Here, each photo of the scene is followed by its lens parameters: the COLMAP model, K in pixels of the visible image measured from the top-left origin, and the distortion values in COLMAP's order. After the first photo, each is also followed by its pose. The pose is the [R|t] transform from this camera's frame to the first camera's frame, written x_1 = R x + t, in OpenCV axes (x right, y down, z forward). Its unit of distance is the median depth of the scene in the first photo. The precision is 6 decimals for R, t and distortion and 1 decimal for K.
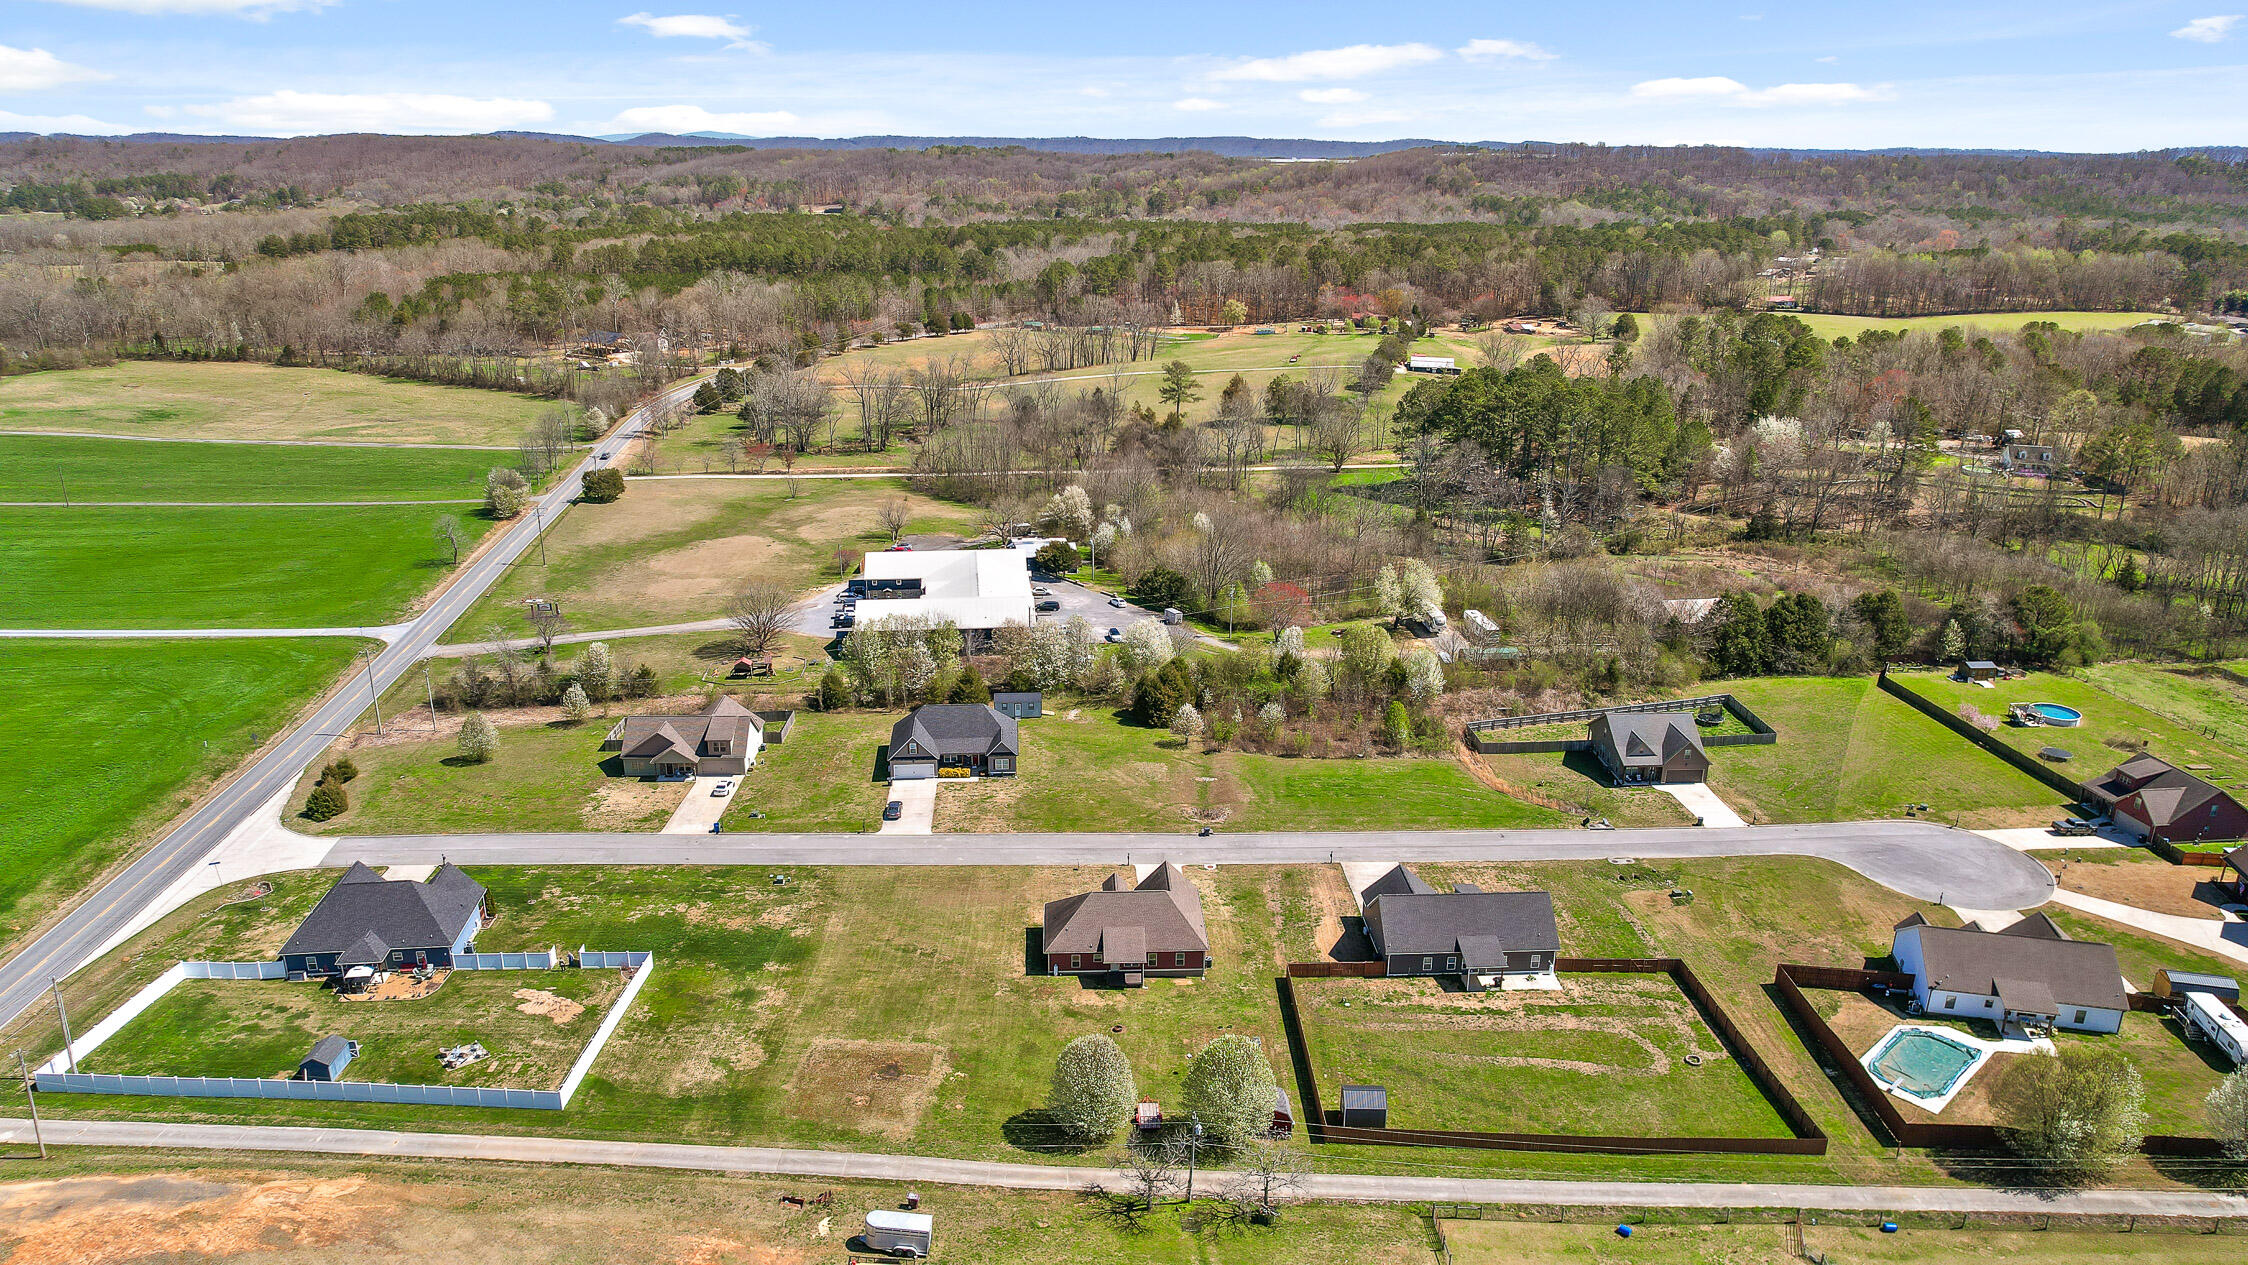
lens RADIAL K [[1439.5, 0, 1132.0], [0, 1439.5, 624.8], [0, 0, 1]] dist [-0.067613, 0.054763]
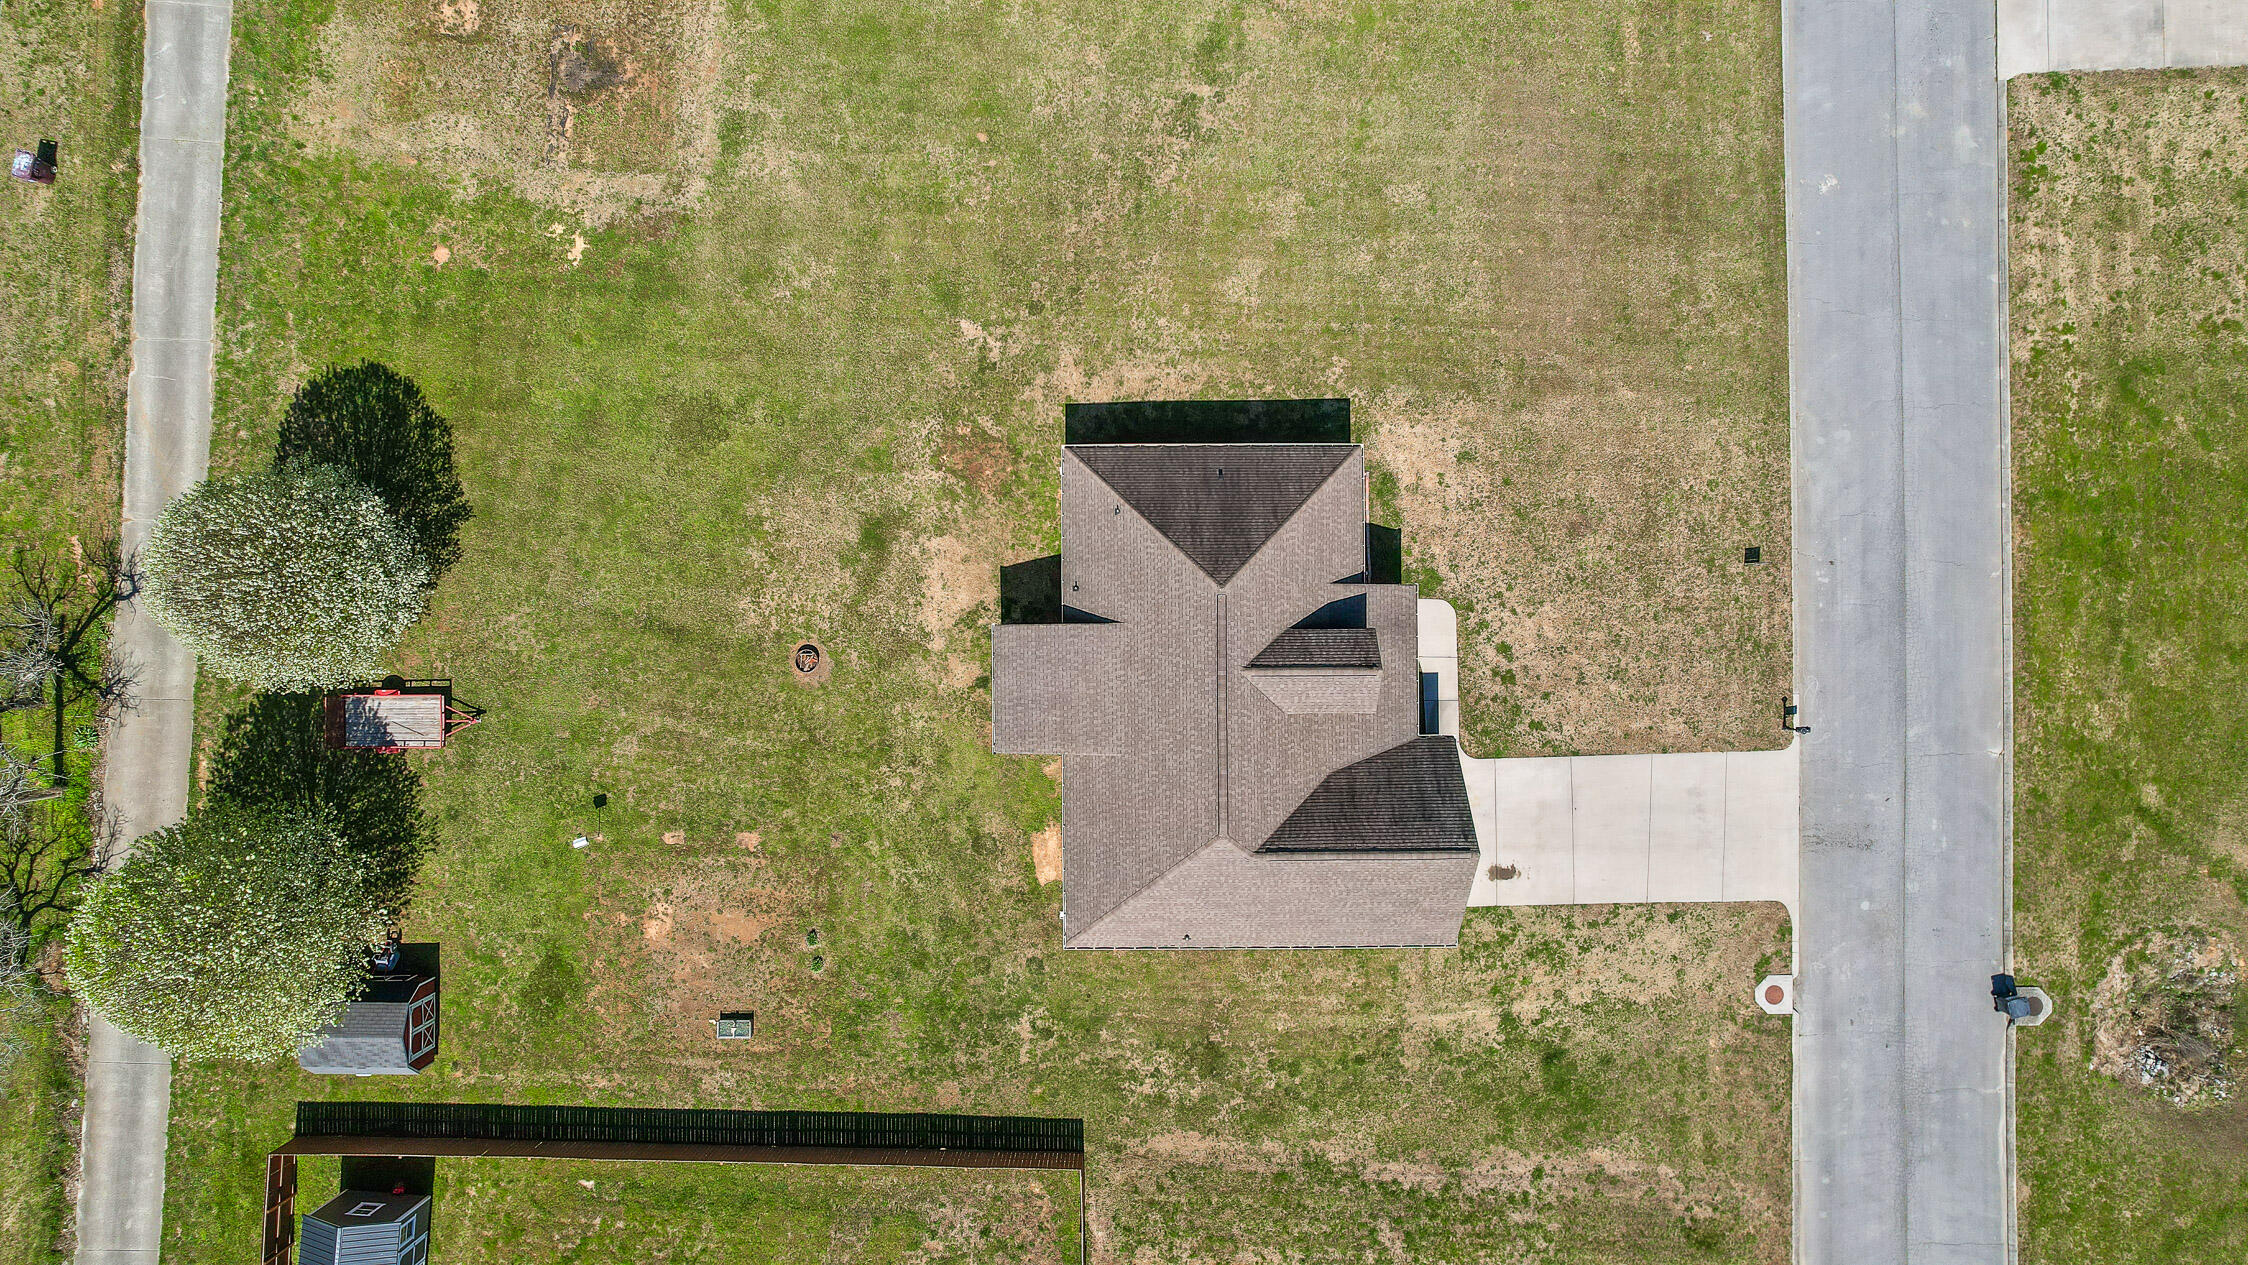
lens RADIAL K [[1439.5, 0, 1132.0], [0, 1439.5, 624.8], [0, 0, 1]] dist [-0.067613, 0.054763]
pose [[-0.044458, 0.998587, -0.029097, -0.008819], [-0.317555, 0.013489, 0.948144, -0.072566], [0.947197, 0.051393, 0.316507, 0.730326]]
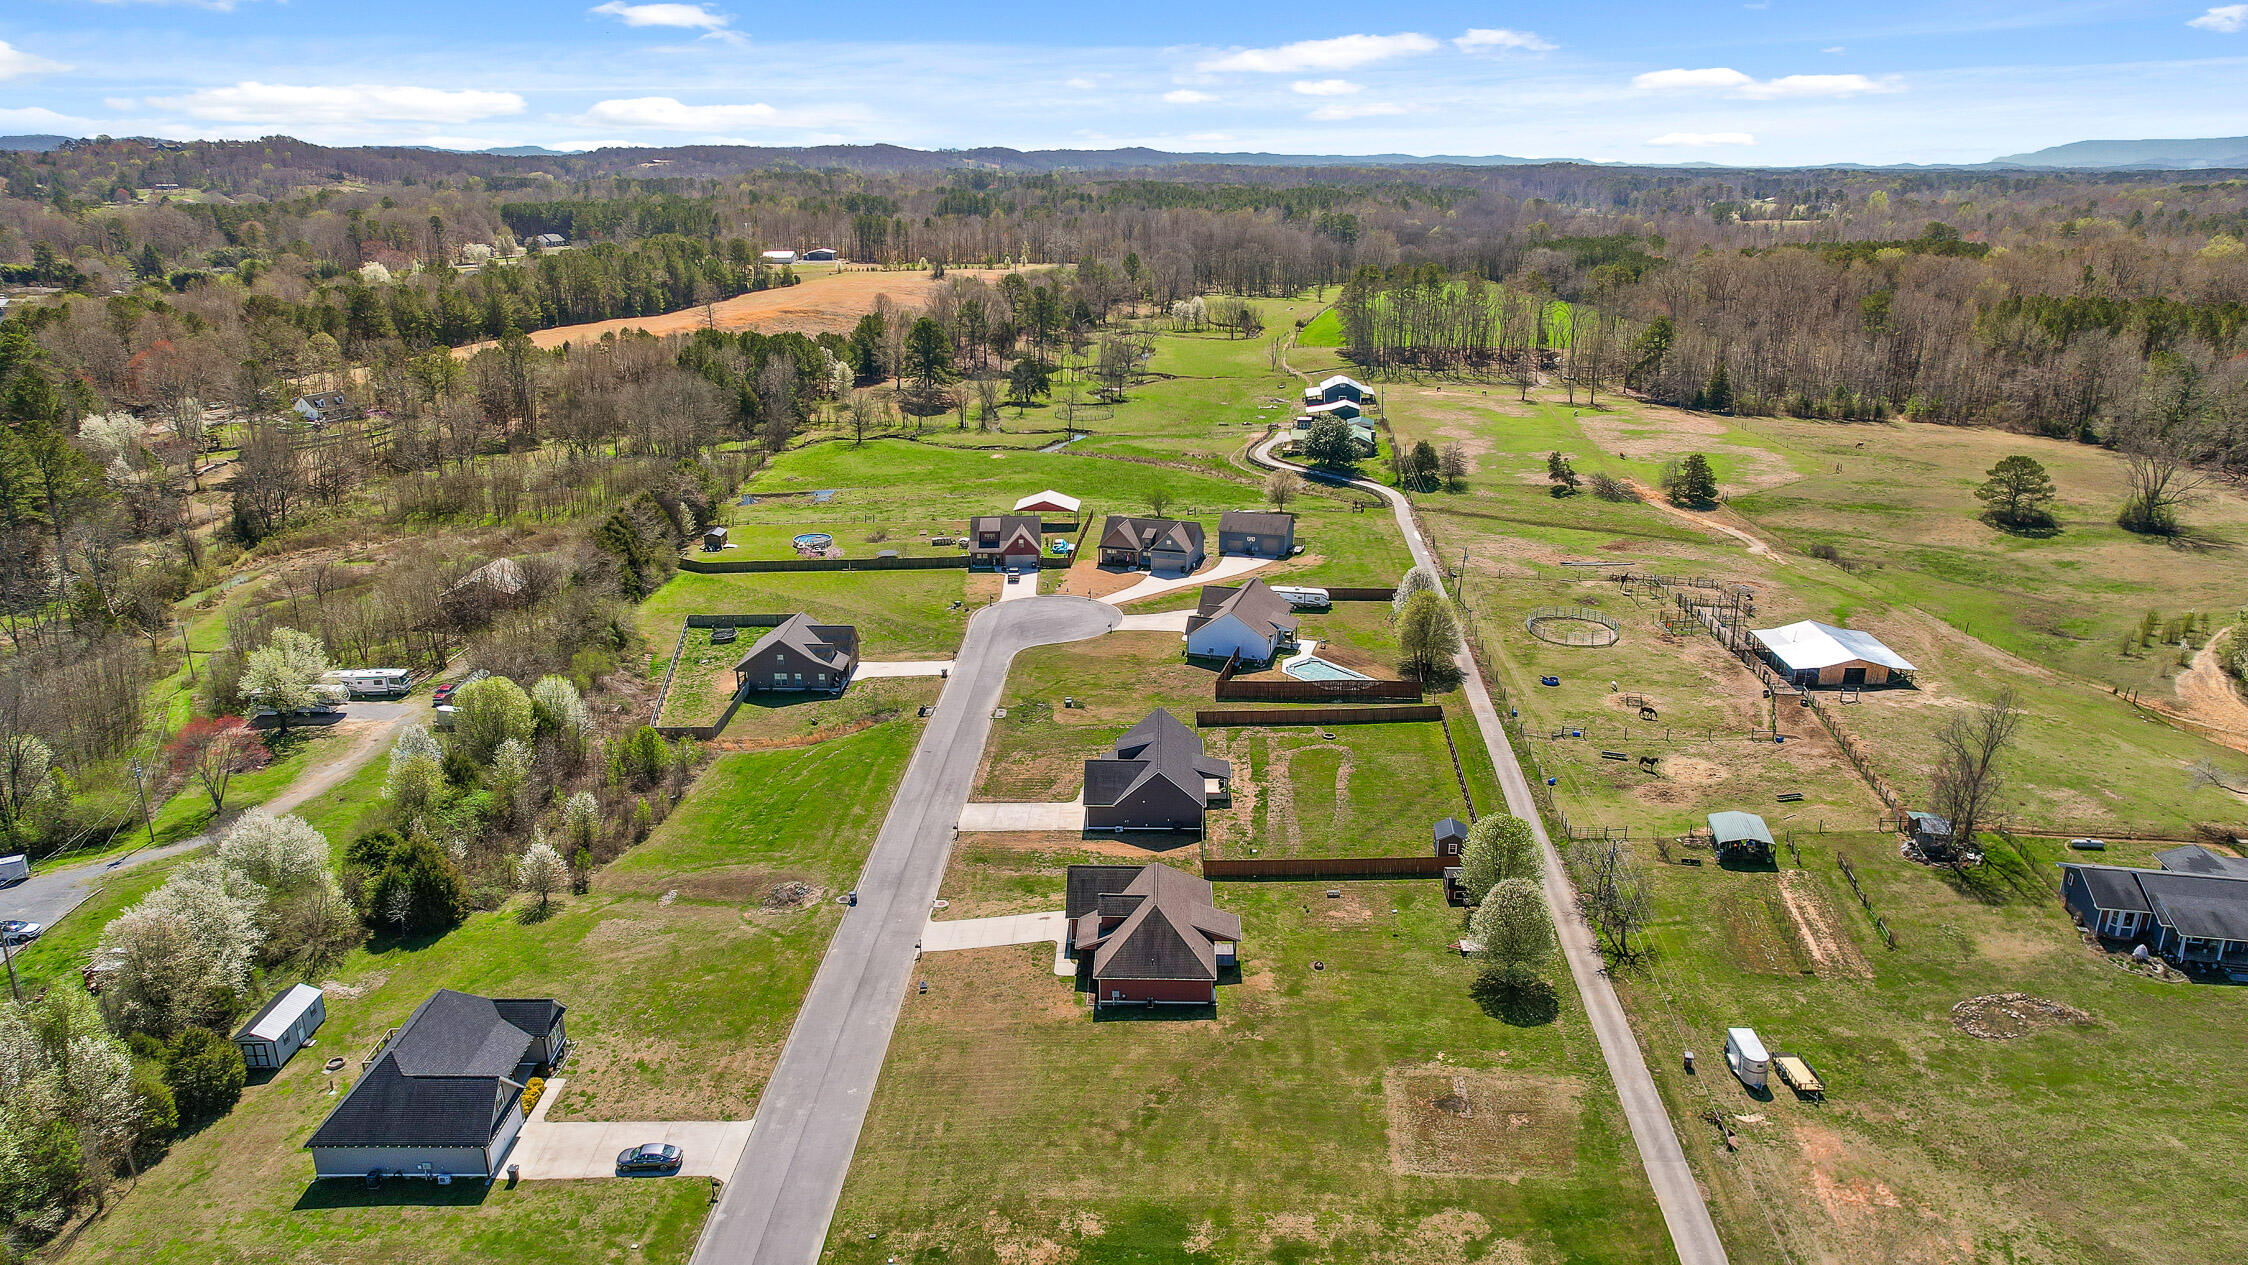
lens RADIAL K [[1439.5, 0, 1132.0], [0, 1439.5, 624.8], [0, 0, 1]] dist [-0.067613, 0.054763]
pose [[0.076173, -0.318425, 0.944883, -0.614932], [0.314896, 0.906820, 0.280212, -0.156915], [-0.946064, 0.276195, 0.169346, 0.682155]]
